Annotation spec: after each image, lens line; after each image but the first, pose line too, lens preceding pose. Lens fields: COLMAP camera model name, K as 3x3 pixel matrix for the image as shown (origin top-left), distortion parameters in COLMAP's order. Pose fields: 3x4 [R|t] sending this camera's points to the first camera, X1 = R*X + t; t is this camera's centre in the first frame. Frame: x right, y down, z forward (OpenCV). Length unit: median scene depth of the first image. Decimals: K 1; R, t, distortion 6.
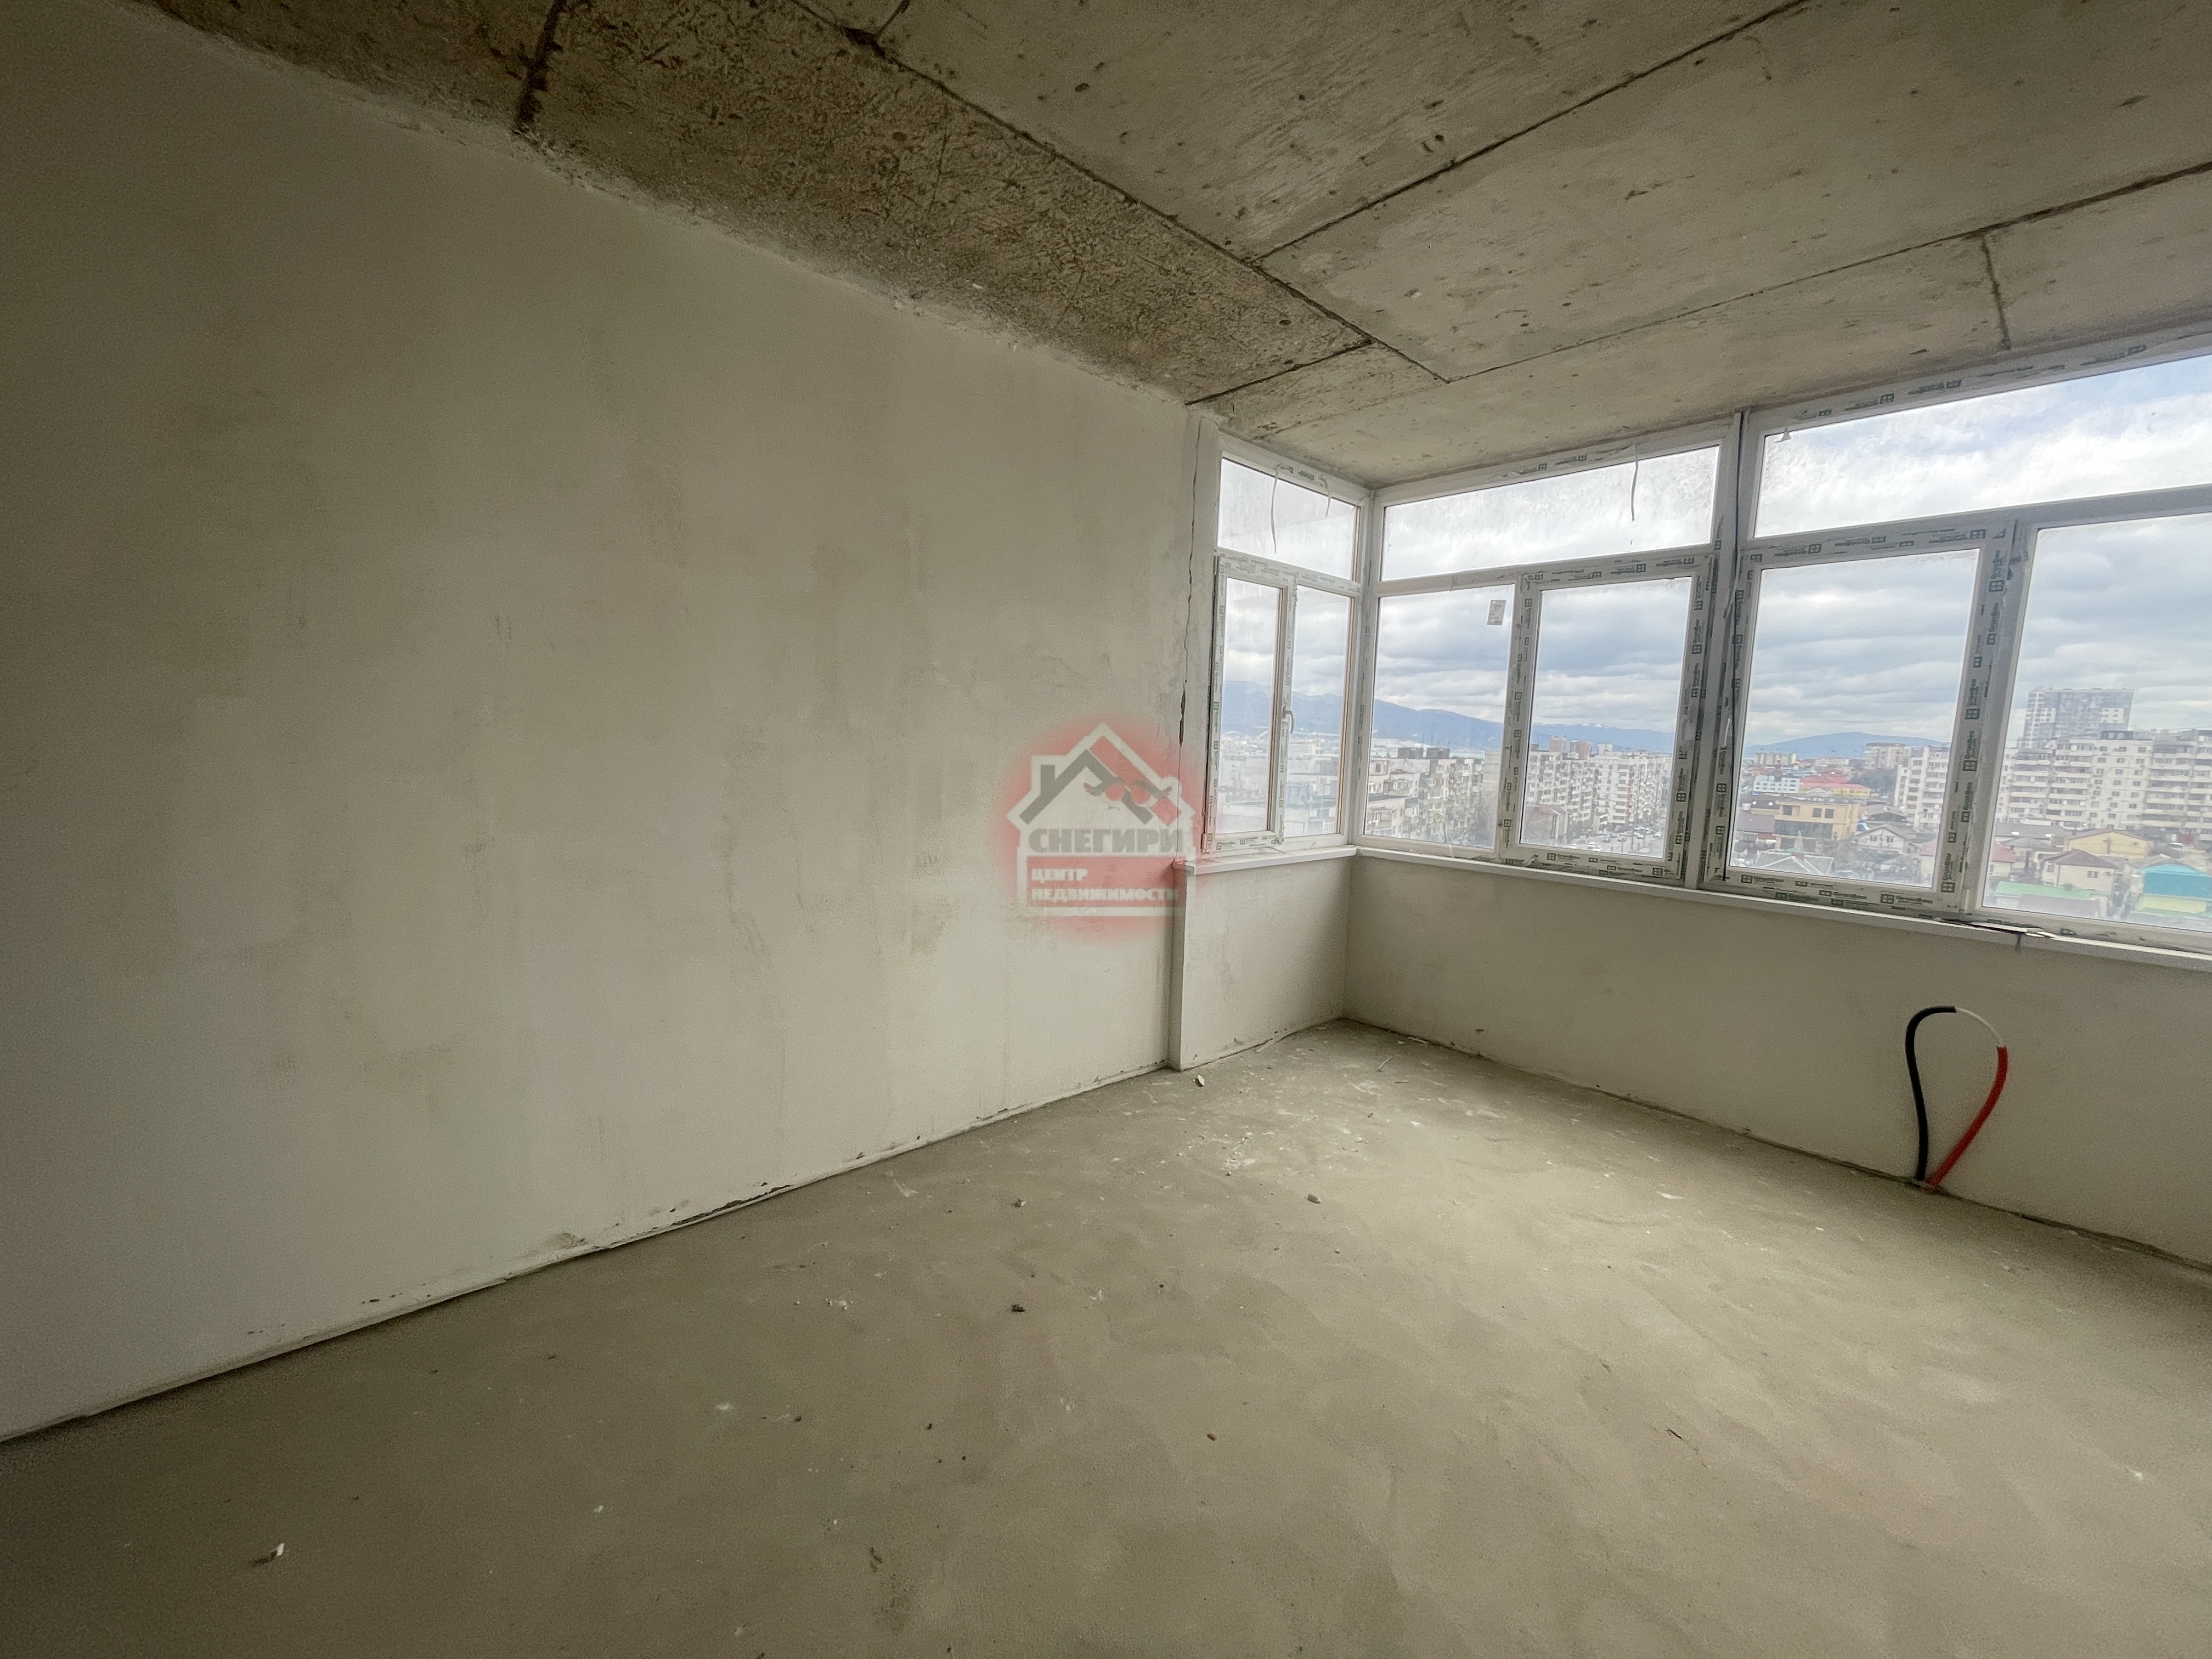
lens RADIAL K [[886.8, 0, 1098.3], [0, 886.8, 838.2], [0, 0, 1]] dist [-0.003060, 0.000297]
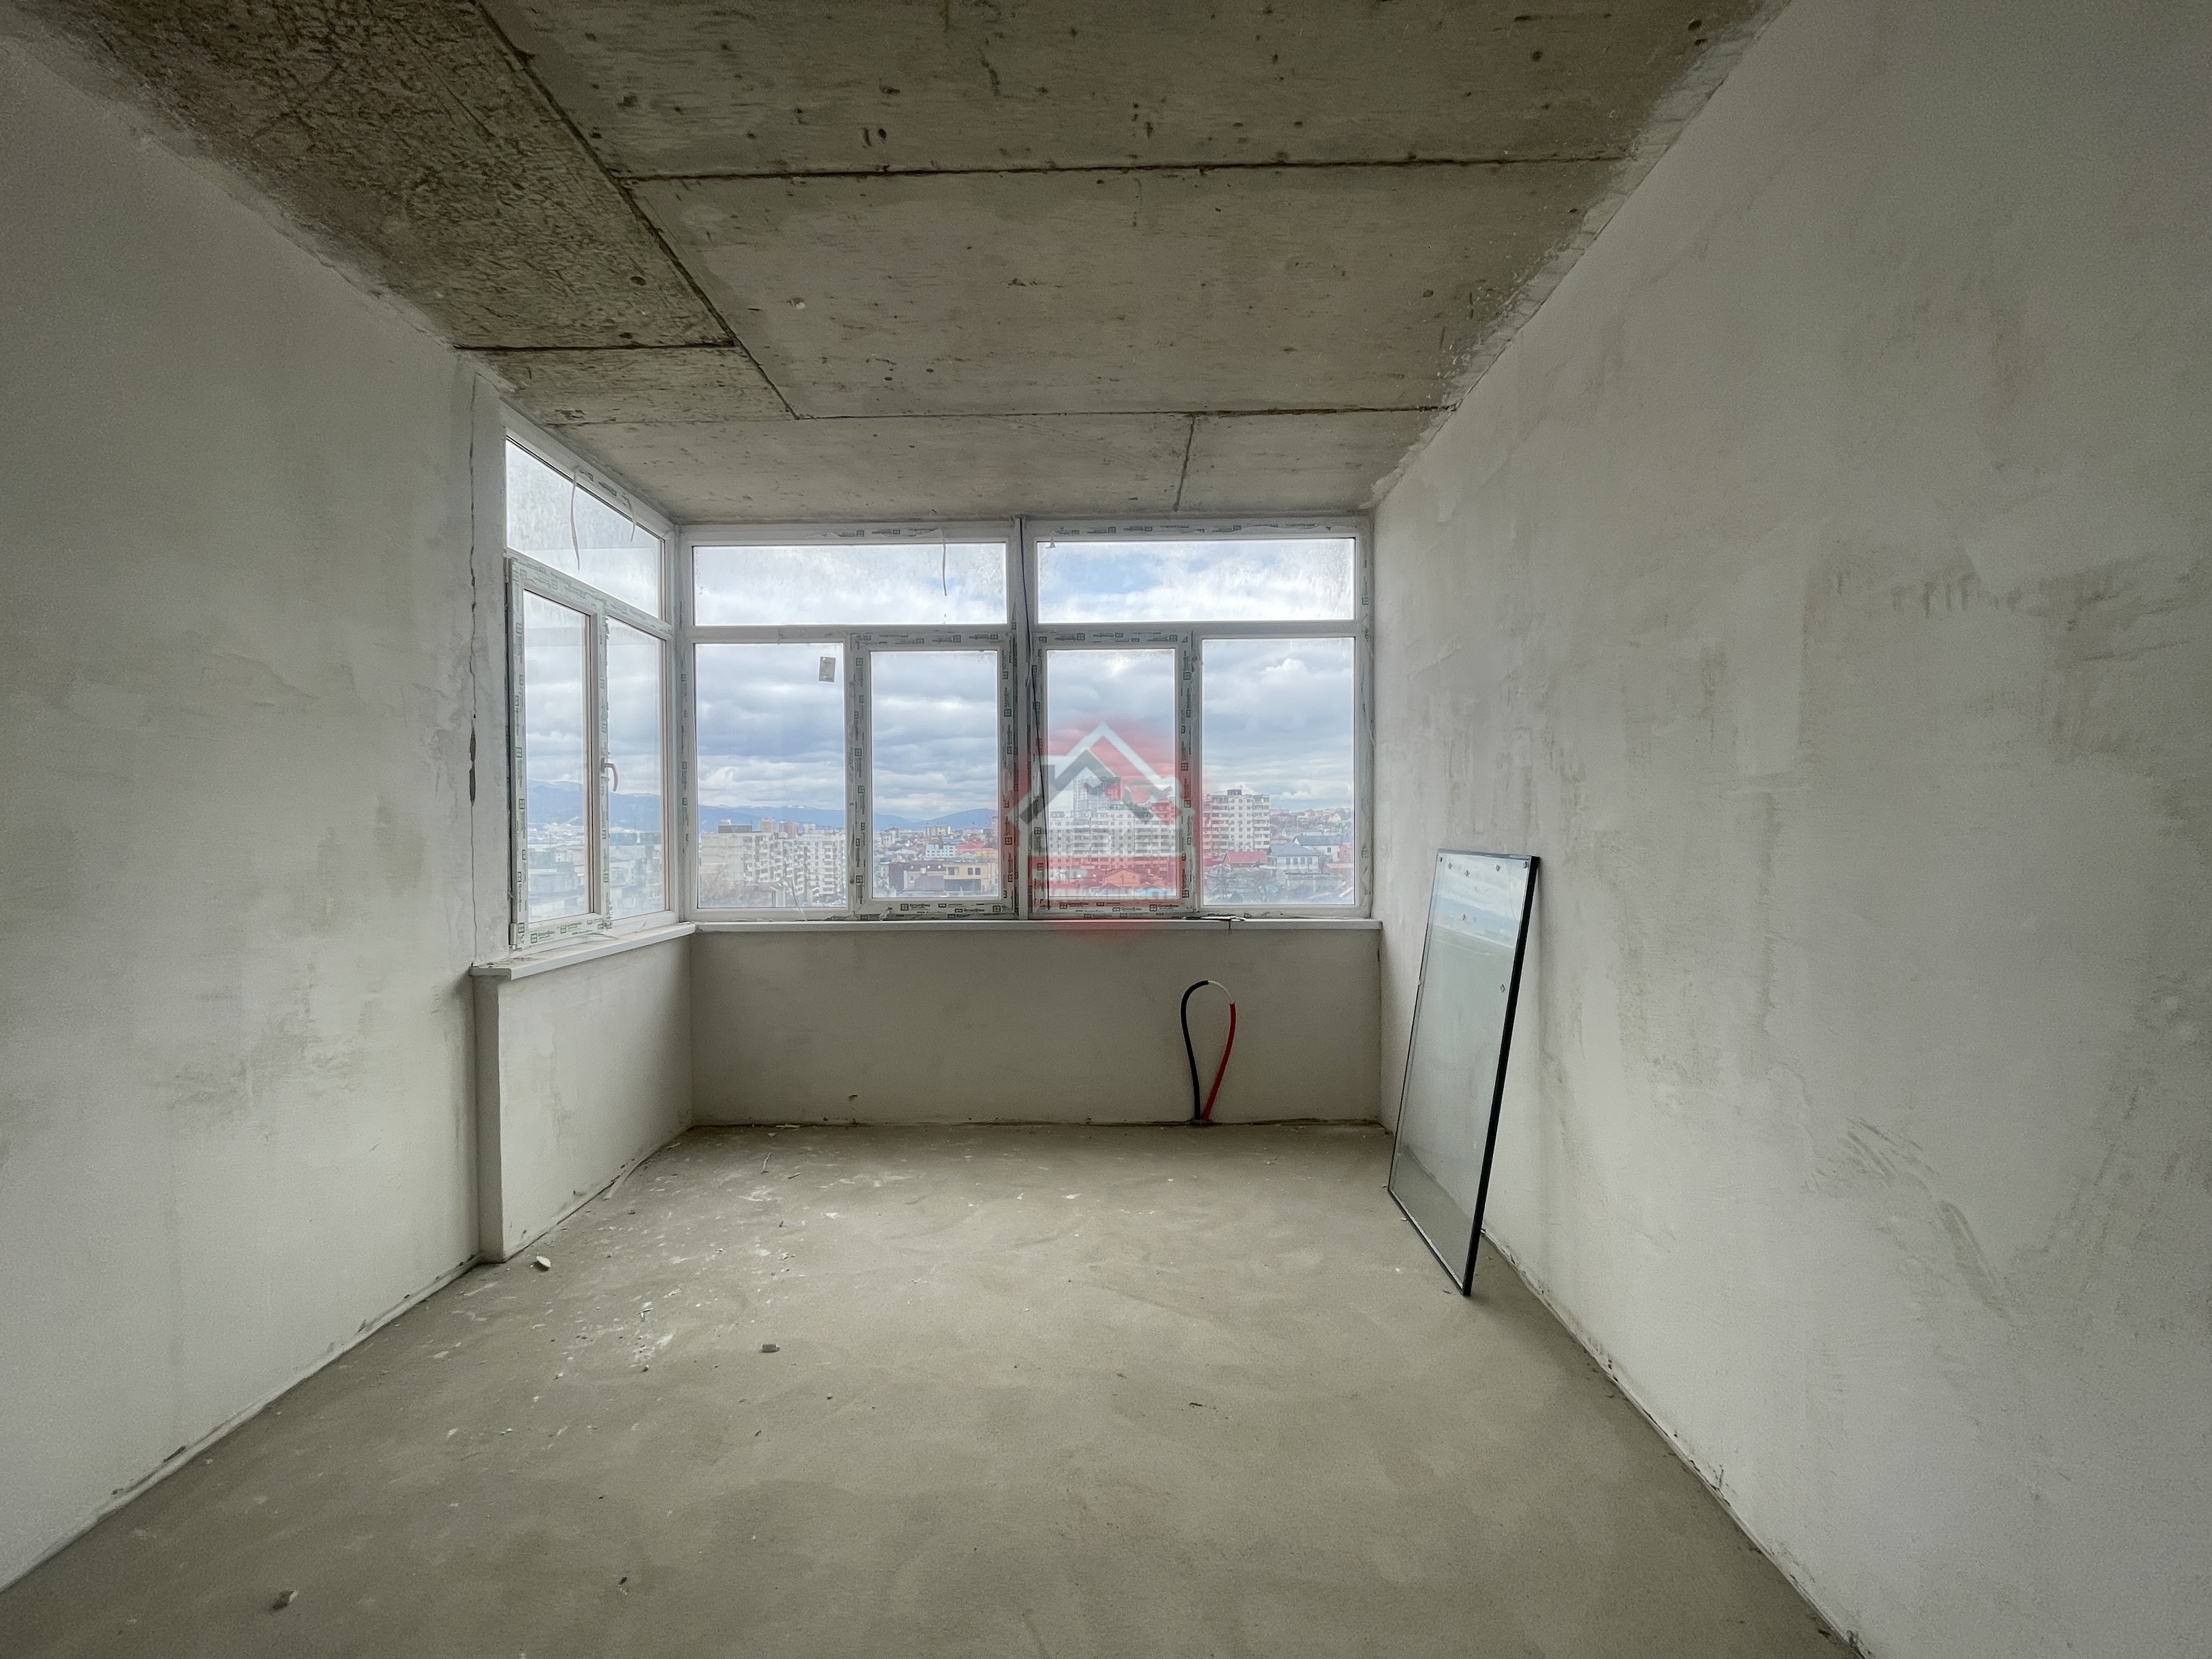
lens RADIAL K [[889.5, 0, 1095.2], [0, 889.5, 838.0], [0, 0, 1]] dist [-0.001127, 0.000376]
pose [[0.676198, -0.043867, 0.735412, -0.106047], [0.112501, 0.992667, -0.044230, 0.013072], [-0.728079, 0.112643, 0.676175, 0.152943]]
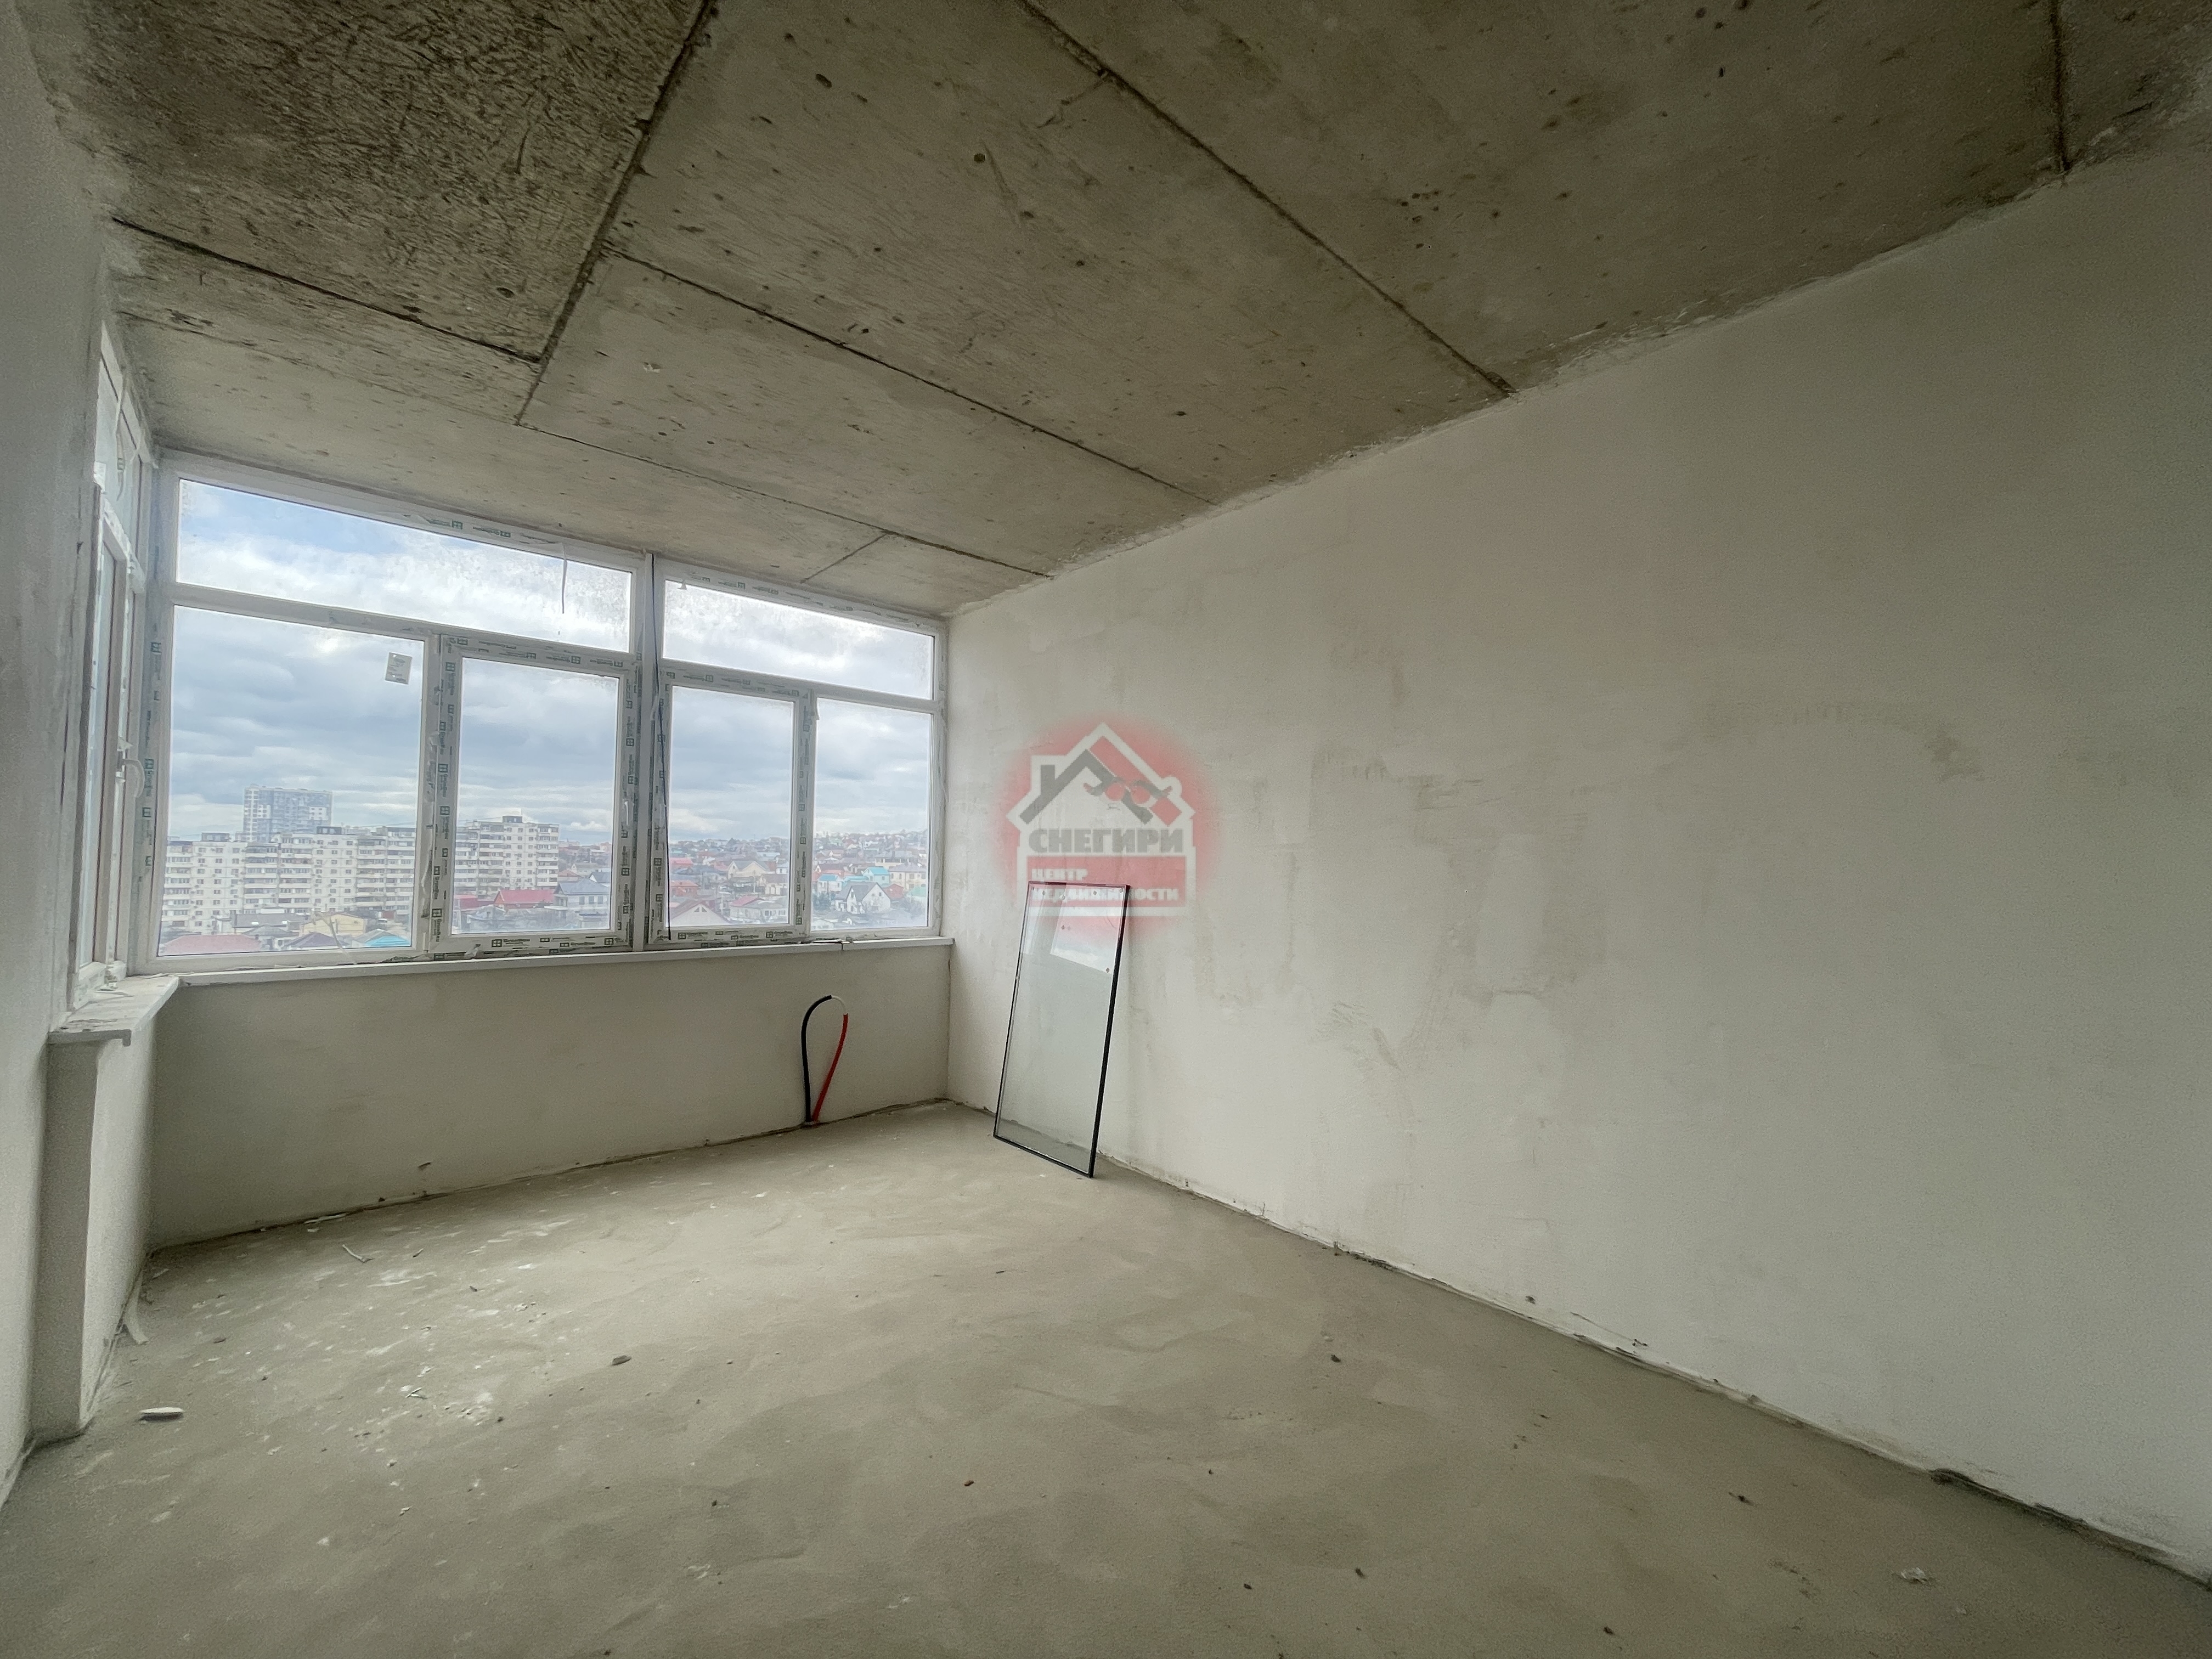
lens RADIAL K [[886.8, 0, 1098.3], [0, 886.8, 838.2], [0, 0, 1]] dist [-0.003060, 0.000297]
pose [[0.002519, 0.003199, 0.999992, -0.473663], [0.102229, 0.994755, -0.003440, -0.023937], [-0.994758, 0.102237, 0.002178, 0.410278]]
